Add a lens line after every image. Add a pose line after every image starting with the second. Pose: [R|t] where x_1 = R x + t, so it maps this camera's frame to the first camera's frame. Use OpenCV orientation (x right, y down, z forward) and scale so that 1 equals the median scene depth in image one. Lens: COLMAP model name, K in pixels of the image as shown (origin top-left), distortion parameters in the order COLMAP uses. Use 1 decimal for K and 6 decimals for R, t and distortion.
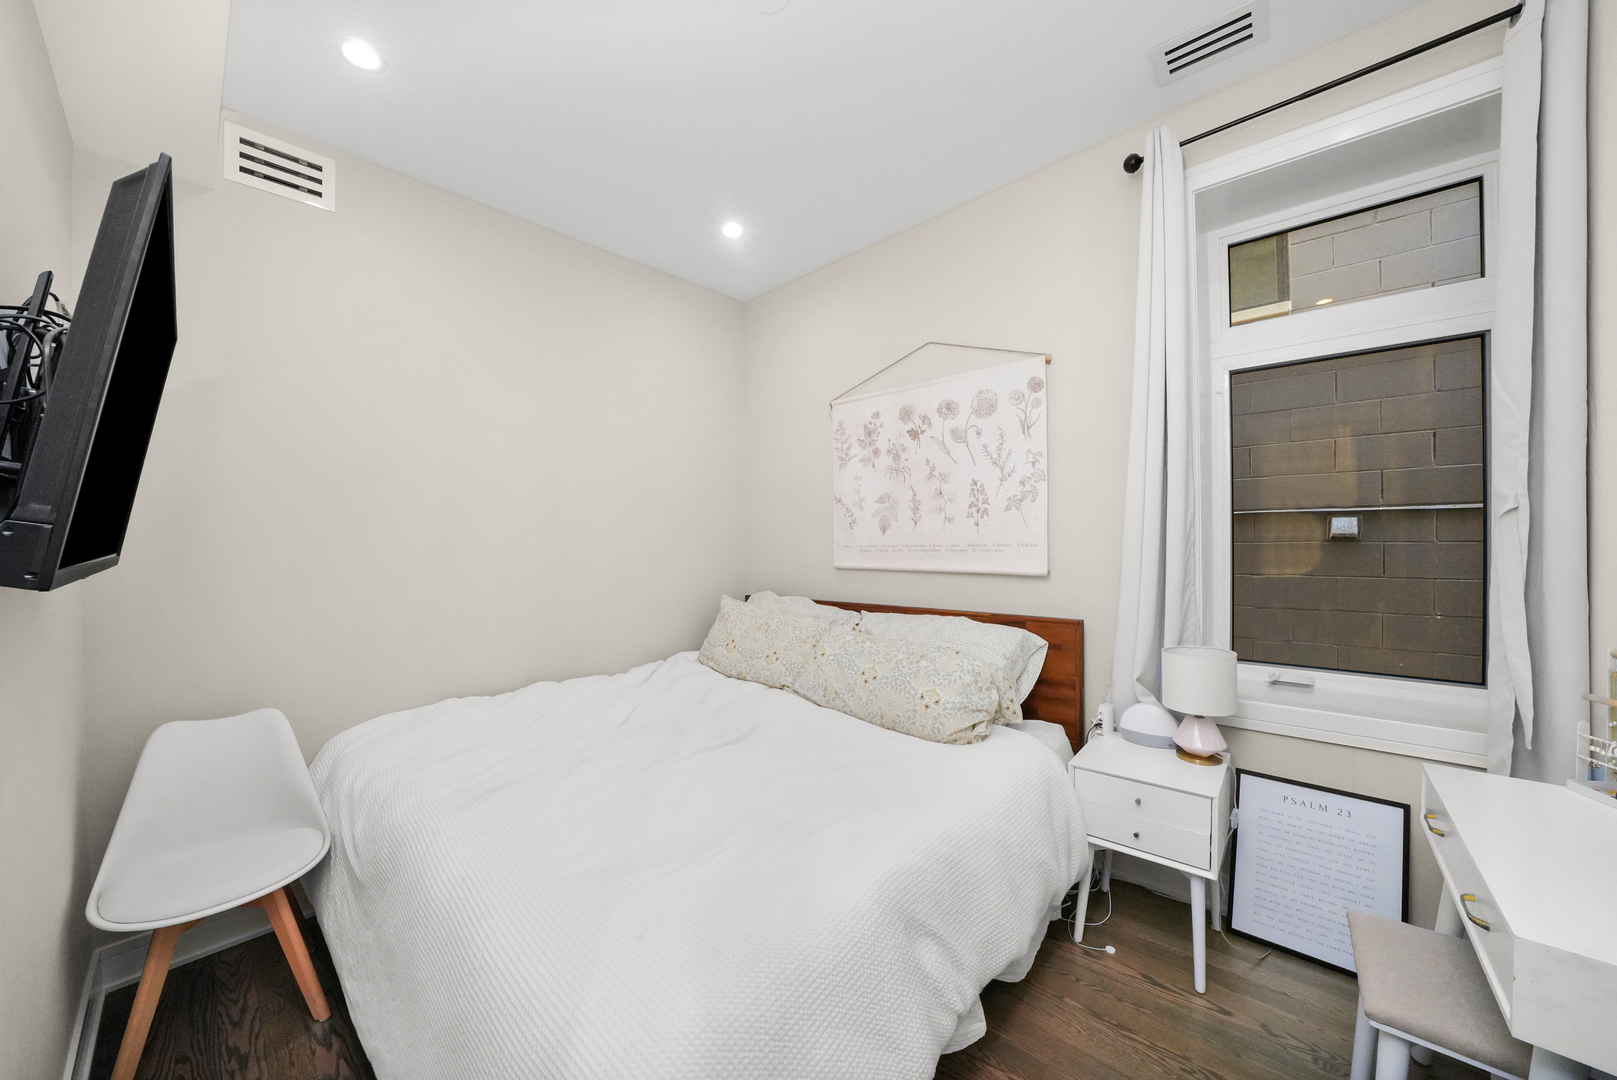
lens RADIAL K [[571.2, 0, 806.7], [0, 571.2, 541.4], [0, 0, 1]] dist [-0.016305, 0.000151]
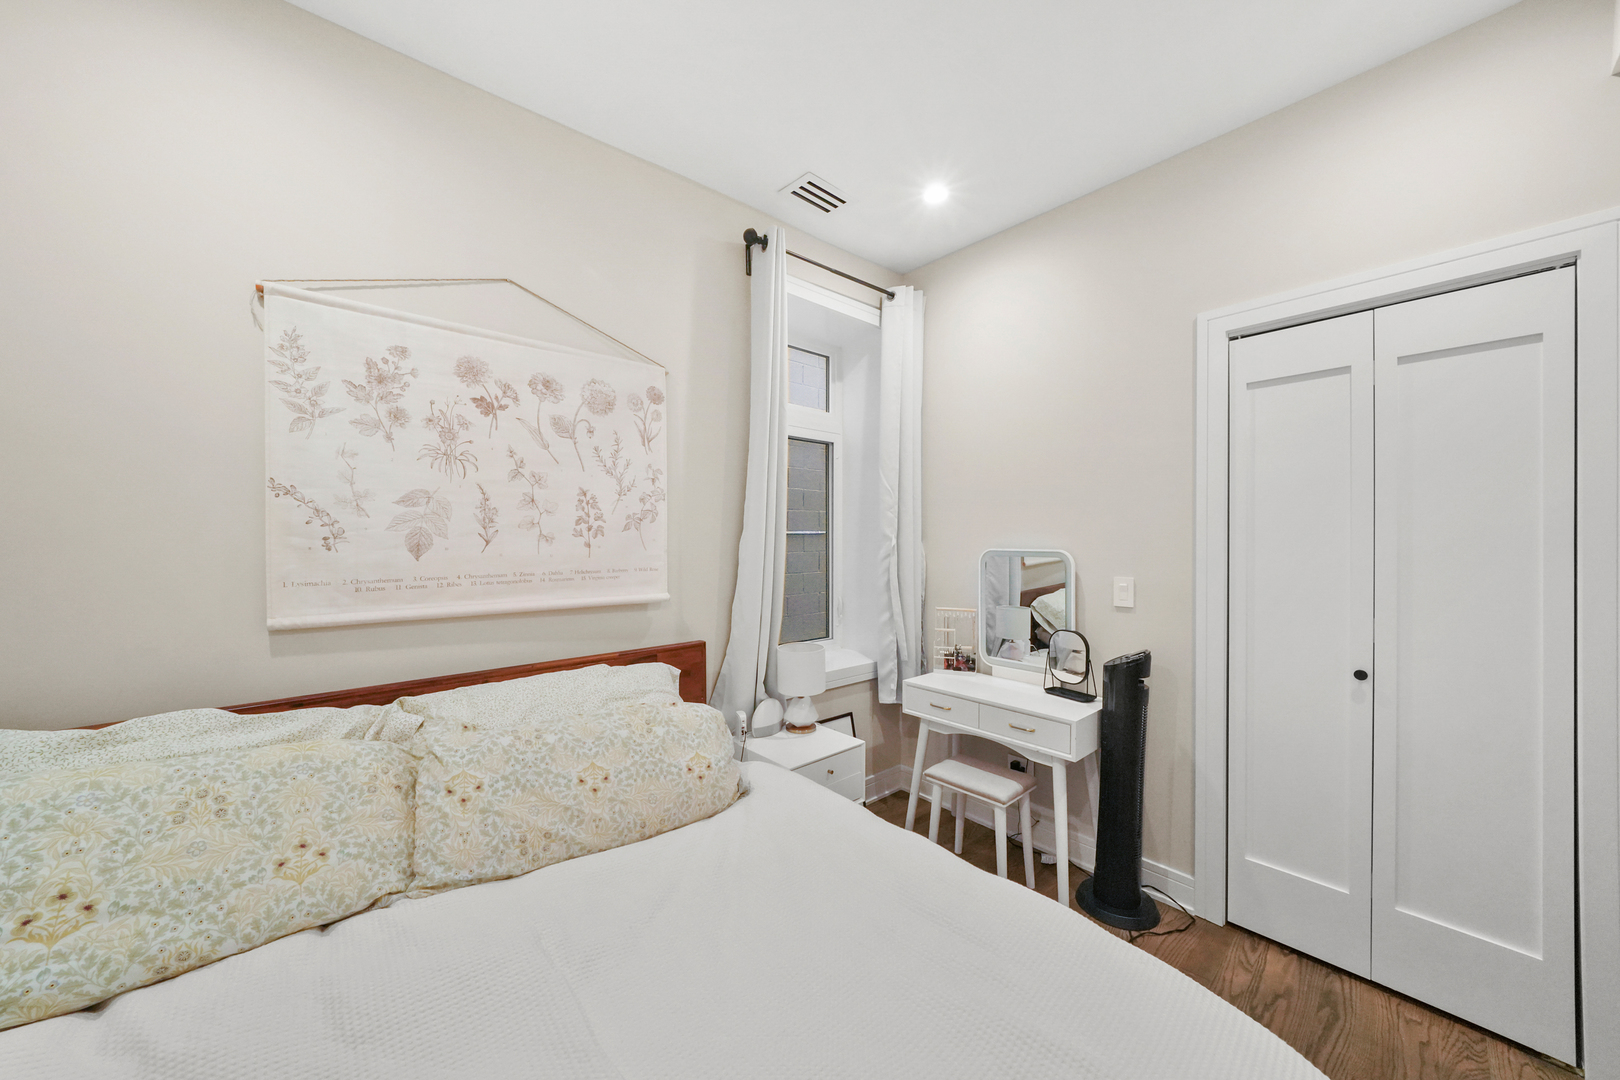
lens RADIAL K [[572.2, 0, 808.2], [0, 572.2, 541.4], [0, 0, 1]] dist [-0.016305, 0.000151]
pose [[0.105499, 0.008671, 0.994382, -0.424773], [0.003204, 0.999954, -0.009060, -0.025507], [-0.994414, 0.004141, 0.105467, 0.566352]]
